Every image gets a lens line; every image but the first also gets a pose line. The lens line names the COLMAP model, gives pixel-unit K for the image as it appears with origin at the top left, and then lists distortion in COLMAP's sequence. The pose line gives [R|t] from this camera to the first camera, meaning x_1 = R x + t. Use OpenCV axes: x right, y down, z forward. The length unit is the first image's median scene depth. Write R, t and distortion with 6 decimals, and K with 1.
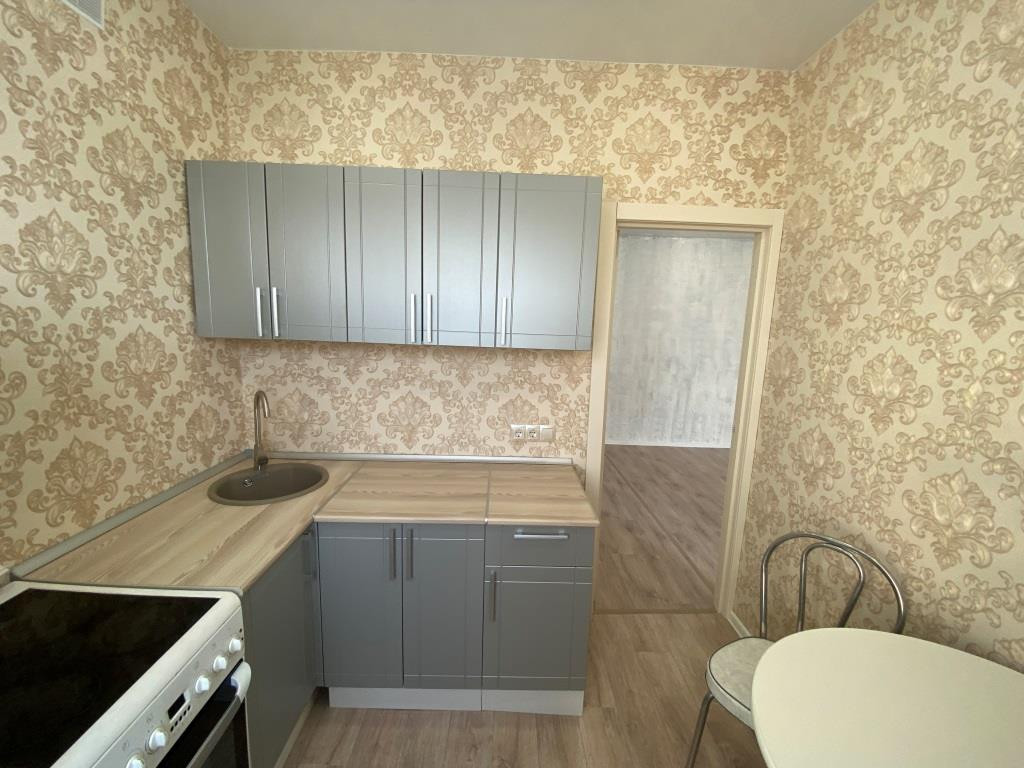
lens RADIAL K [[413.5, 0, 508.3], [0, 413.5, 386.0], [0, 0, 1]] dist [0.000794, -0.000087]
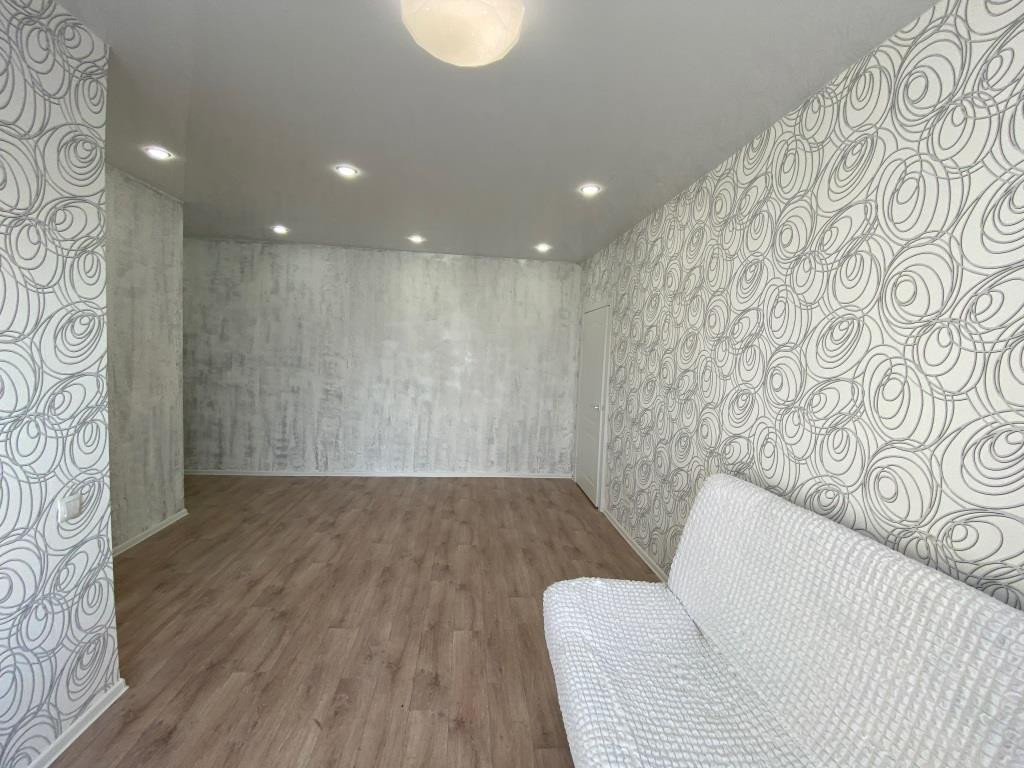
lens RADIAL K [[413.5, 0, 516.1], [0, 413.5, 379.5], [0, 0, 1]] dist [0.000794, -0.000087]
pose [[0.991854, 0.002486, 0.127354, 0.510726], [0.008598, 0.996222, -0.086412, 0.014090], [-0.127087, 0.086804, 0.988086, 0.058812]]
